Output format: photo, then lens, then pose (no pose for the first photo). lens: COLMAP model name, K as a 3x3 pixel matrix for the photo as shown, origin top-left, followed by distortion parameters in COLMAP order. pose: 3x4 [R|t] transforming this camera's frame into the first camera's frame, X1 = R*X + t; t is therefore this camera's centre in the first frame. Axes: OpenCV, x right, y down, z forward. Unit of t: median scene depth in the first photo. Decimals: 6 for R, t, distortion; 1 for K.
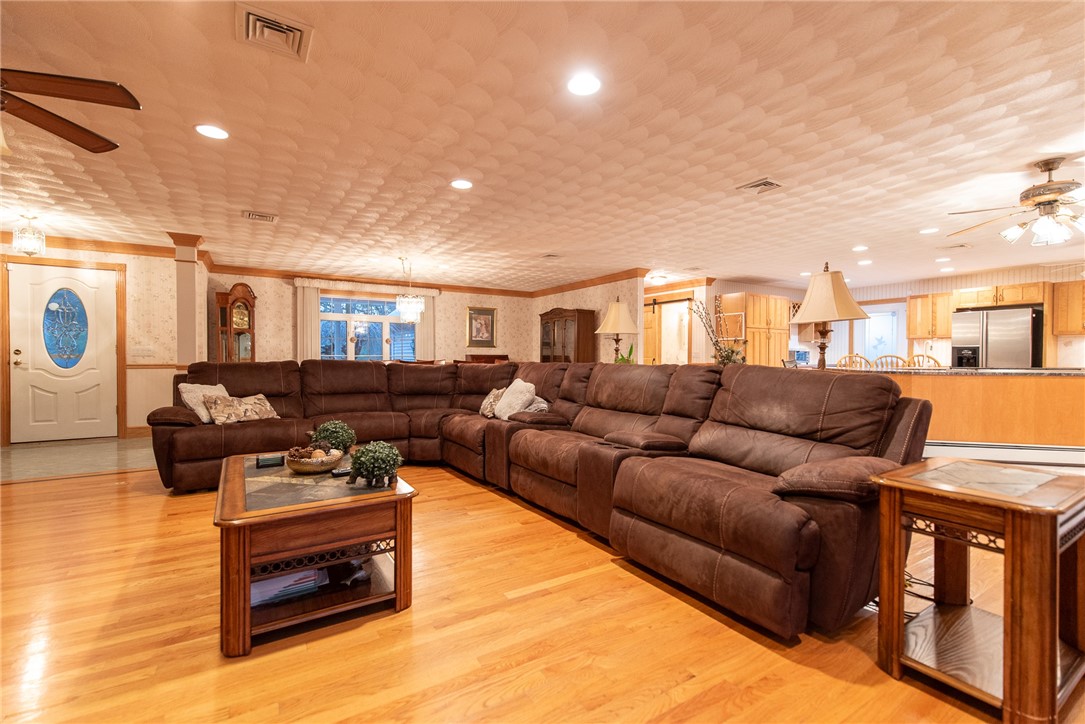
lens RADIAL K [[467.4, 0, 536.3], [0, 467.4, 364.9], [0, 0, 1]] dist [0.007553, -0.000632]
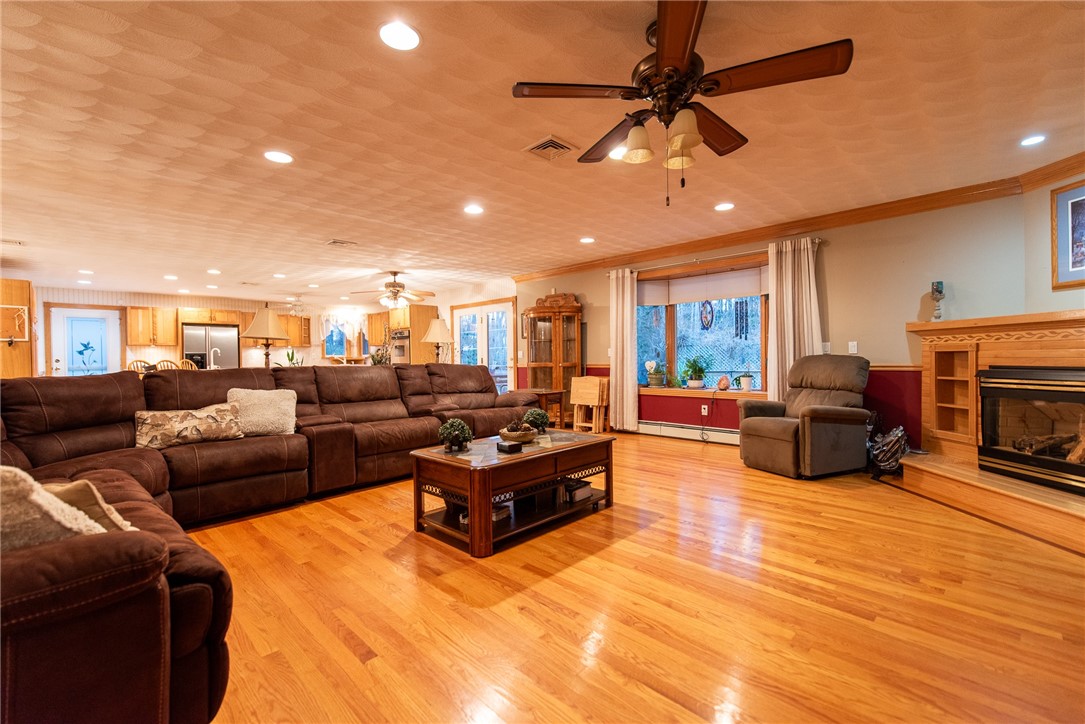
lens RADIAL K [[467.4, 0, 536.9], [0, 467.4, 357.8], [0, 0, 1]] dist [0.007553, -0.000632]
pose [[-0.241676, -0.002746, 0.970353, -1.504605], [0.032003, 0.999429, 0.010799, -0.023724], [-0.969829, 0.033664, -0.241450, 1.059202]]
